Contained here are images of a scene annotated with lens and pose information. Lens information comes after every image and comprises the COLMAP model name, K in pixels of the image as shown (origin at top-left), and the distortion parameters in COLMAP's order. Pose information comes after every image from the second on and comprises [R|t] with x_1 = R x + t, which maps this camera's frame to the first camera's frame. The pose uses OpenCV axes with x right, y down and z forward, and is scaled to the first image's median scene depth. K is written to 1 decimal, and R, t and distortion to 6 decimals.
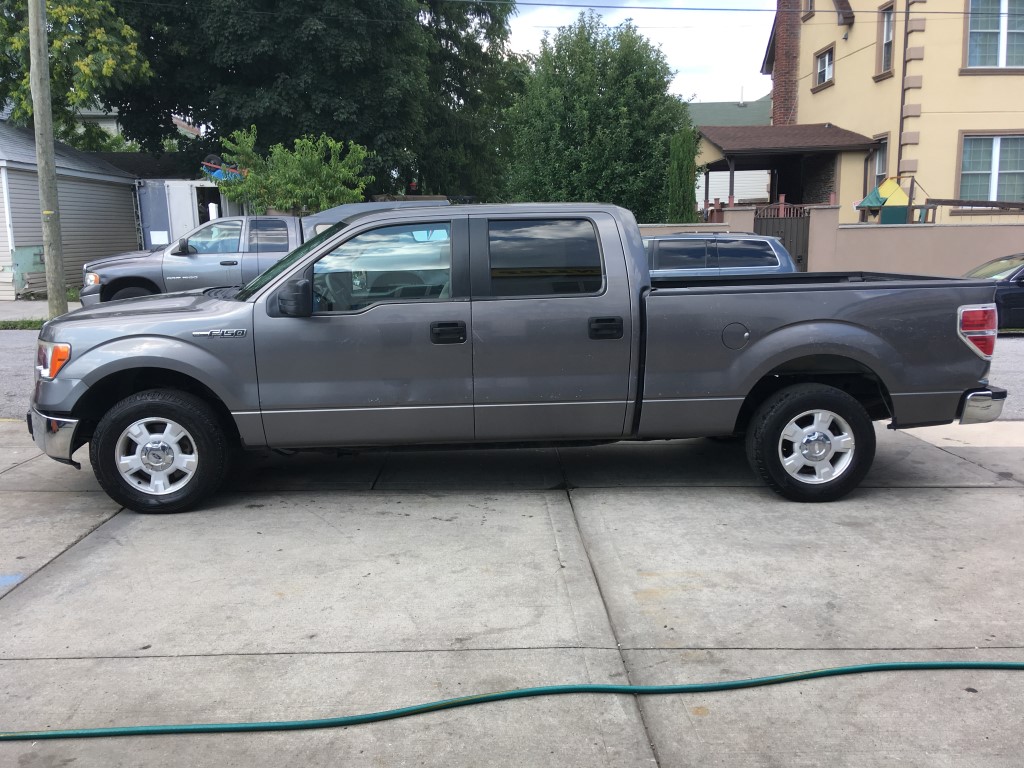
lens RADIAL K [[862.9, 0, 506.9], [0, 862.9, 379.1], [0, 0, 1]] dist [0.113605, -0.175768]
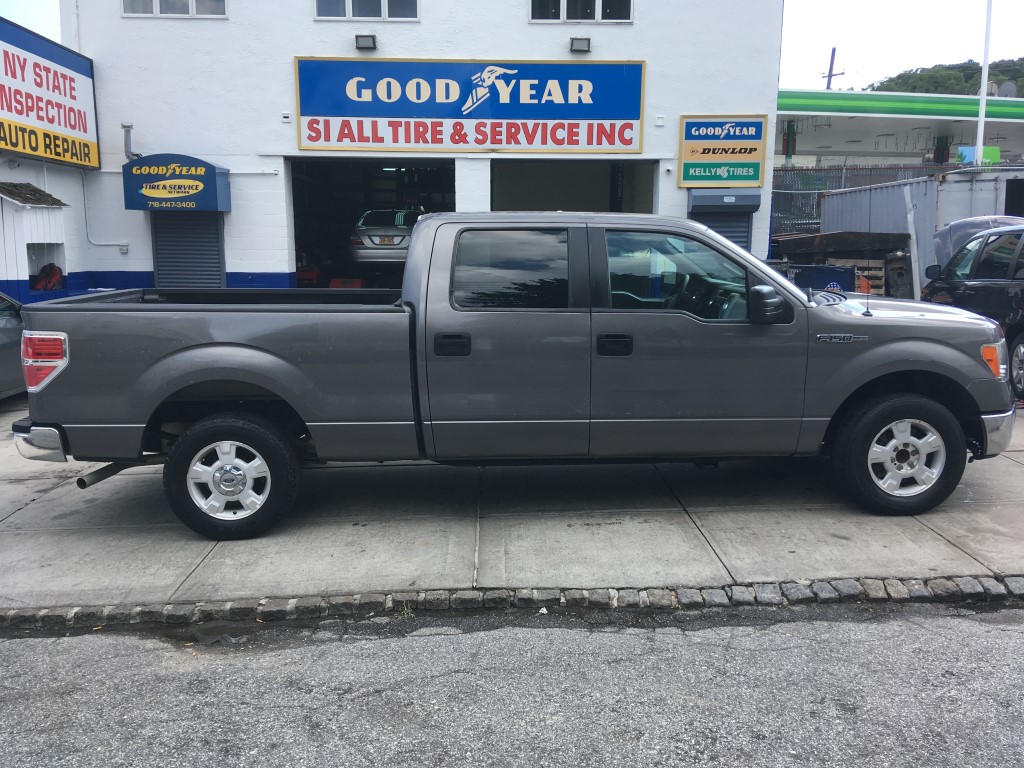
lens RADIAL K [[862.9, 0, 509.2], [0, 862.9, 380.0], [0, 0, 1]] dist [0.113605, -0.175768]
pose [[-0.999778, 0.020940, 0.002405, 0.031233], [0.020647, 0.949993, 0.311588, -0.373874], [0.004239, 0.311569, -0.950214, 2.266043]]
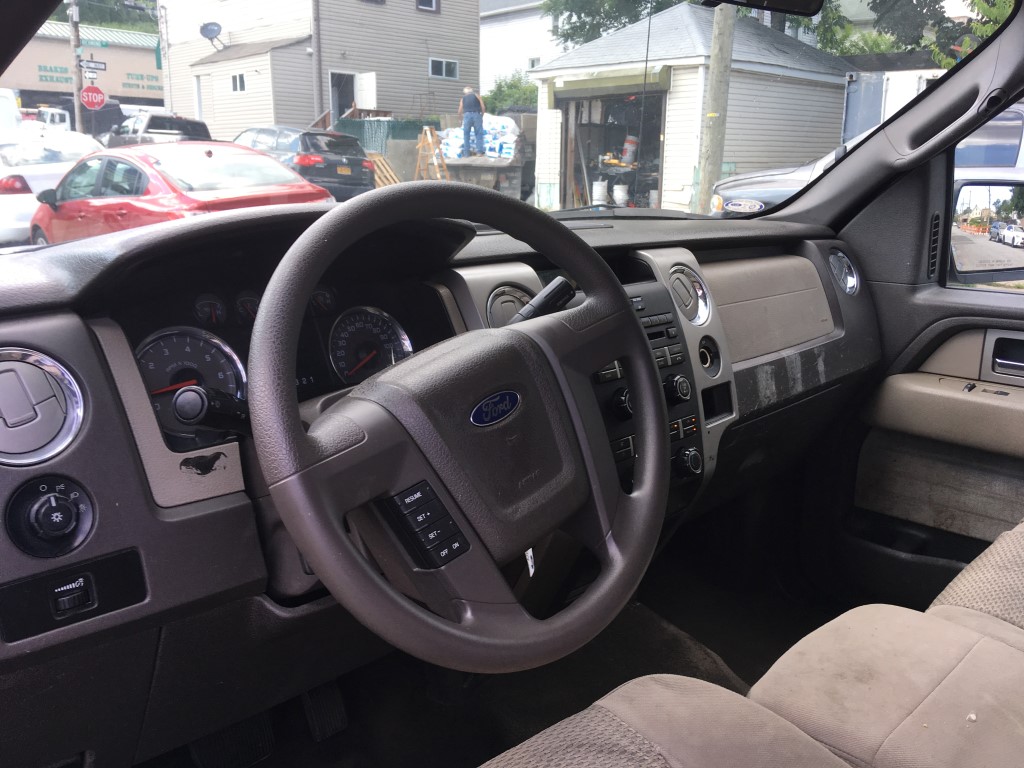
lens RADIAL K [[862.9, 0, 507.7], [0, 862.9, 393.2], [0, 0, 1]] dist [0.113605, -0.175768]
pose [[0.671798, 0.211293, -0.709960, -0.105263], [-0.145035, 0.977423, 0.153654, -0.119170], [0.726397, -0.000256, 0.687275, 0.984267]]
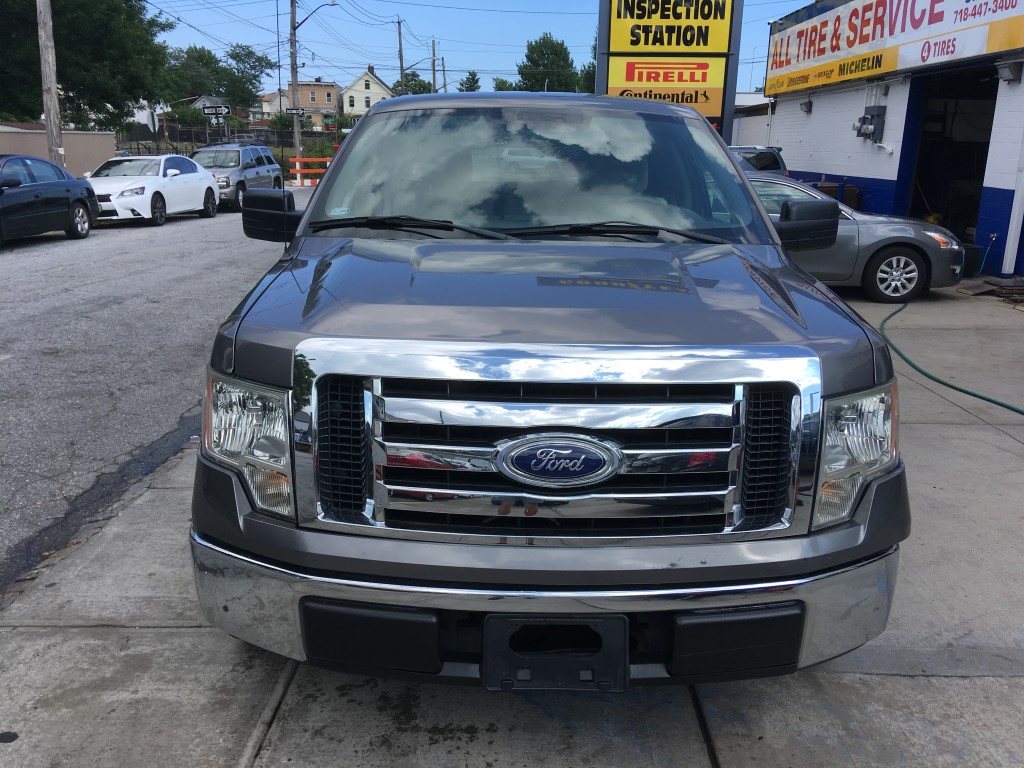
lens RADIAL K [[862.9, 0, 512.1], [0, 862.9, 379.7], [0, 0, 1]] dist [0.113605, -0.175768]
pose [[0.038890, -0.242877, 0.969277, -0.923890], [0.135568, 0.962325, 0.235695, -0.166335], [-0.990004, 0.122237, 0.070352, 1.135167]]
